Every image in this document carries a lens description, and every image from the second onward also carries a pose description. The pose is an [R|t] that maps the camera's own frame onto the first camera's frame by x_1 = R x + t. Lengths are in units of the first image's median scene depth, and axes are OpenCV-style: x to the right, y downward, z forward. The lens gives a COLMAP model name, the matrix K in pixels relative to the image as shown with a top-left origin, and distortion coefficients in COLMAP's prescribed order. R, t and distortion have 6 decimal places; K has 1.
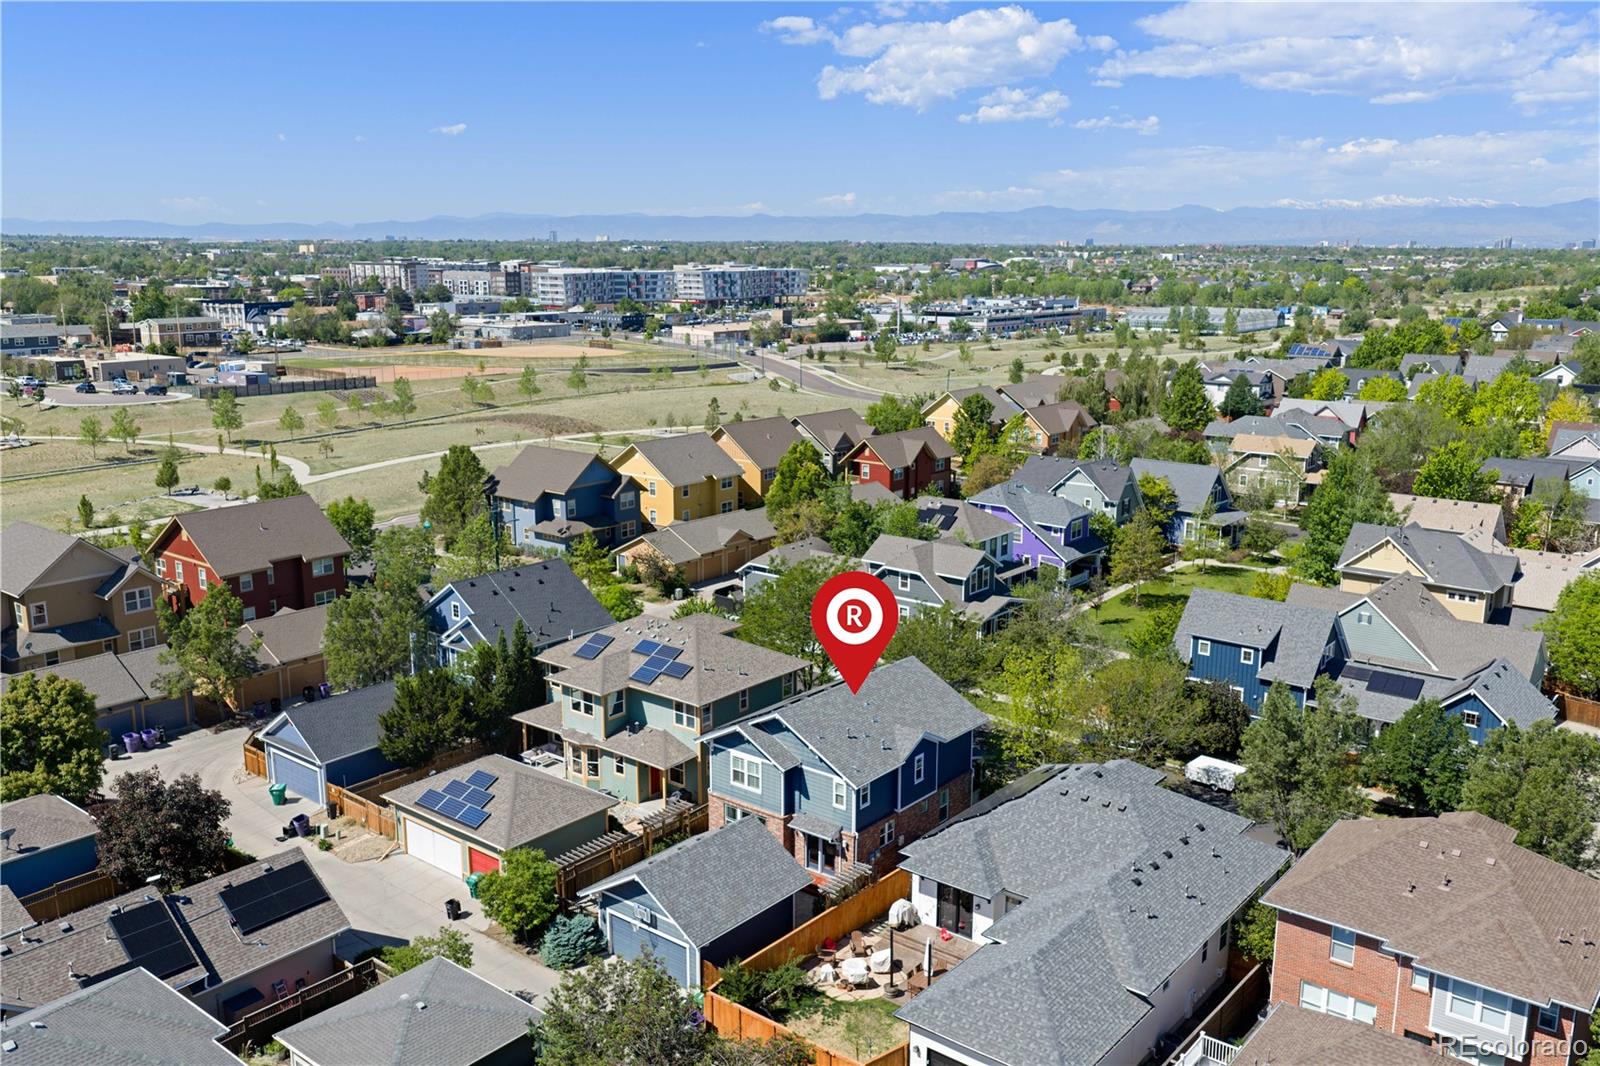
lens RADIAL K [[1334.3, 0, 811.6], [0, 1334.3, 534.2], [0, 0, 1]] dist [0.009329, -0.010395]
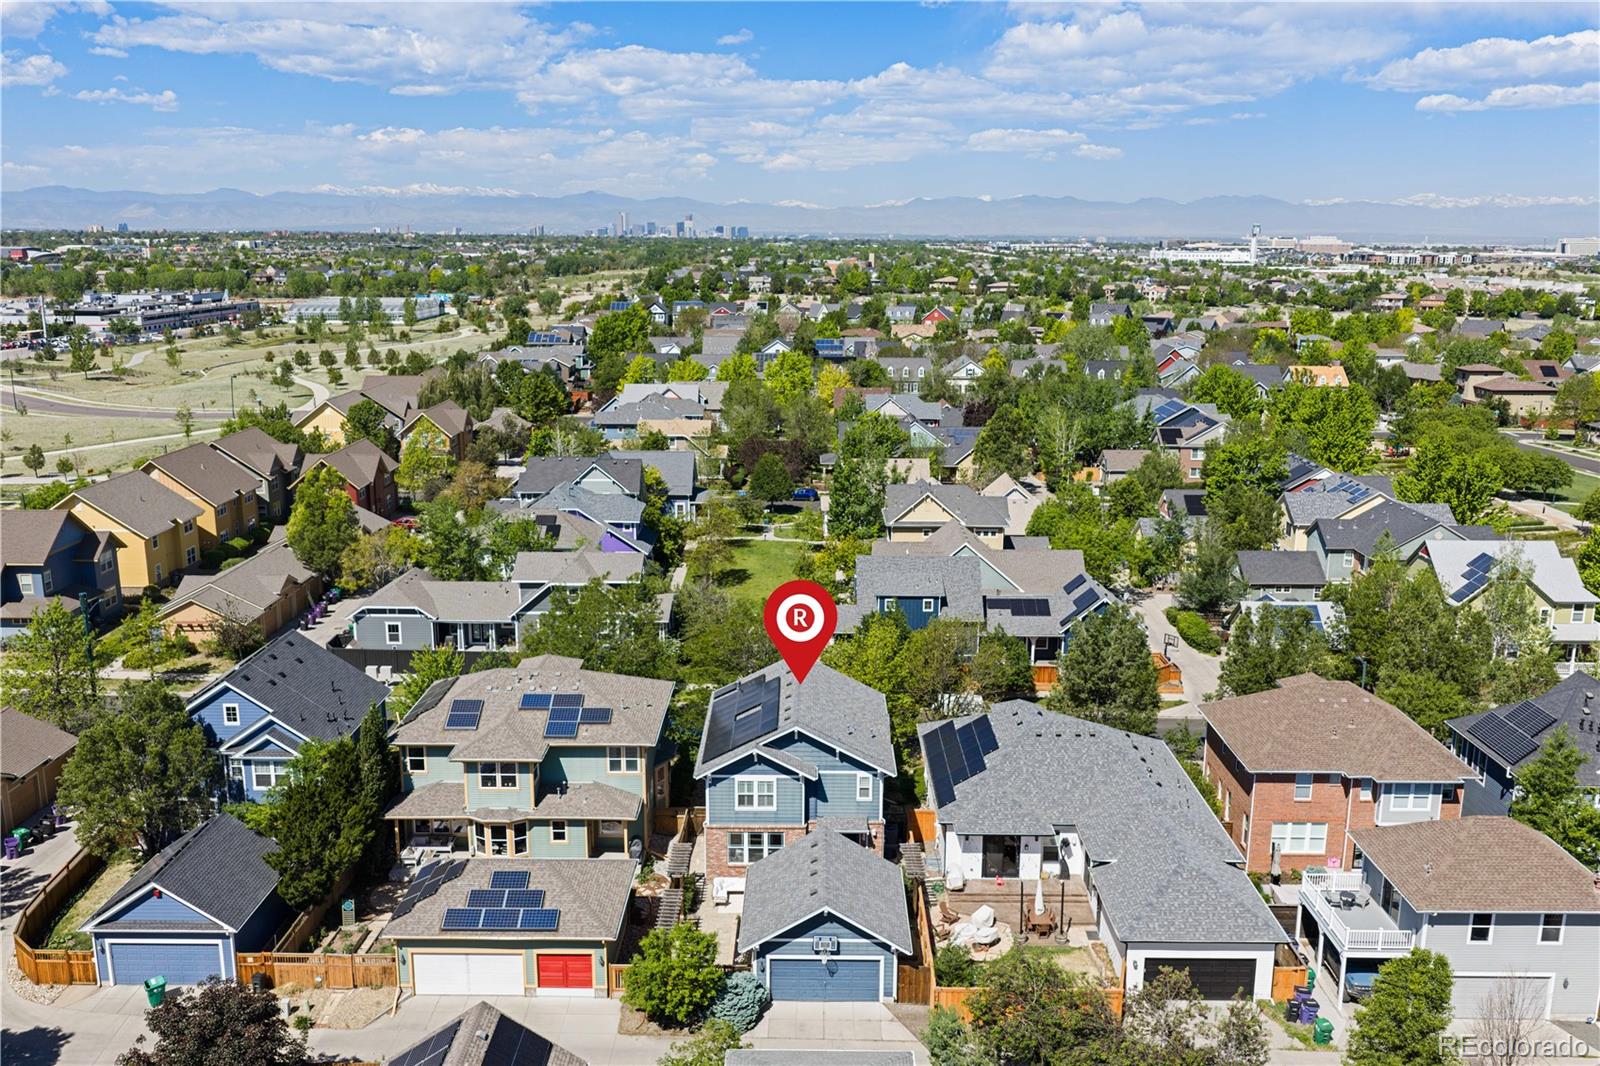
lens RADIAL K [[1334.3, 0, 811.6], [0, 1334.3, 534.2], [0, 0, 1]] dist [0.009329, -0.010395]
pose [[0.779759, -0.135873, 0.611159, -0.303546], [0.129568, 0.990055, 0.054798, -0.031391], [-0.612527, 0.036457, 0.789609, 0.093179]]
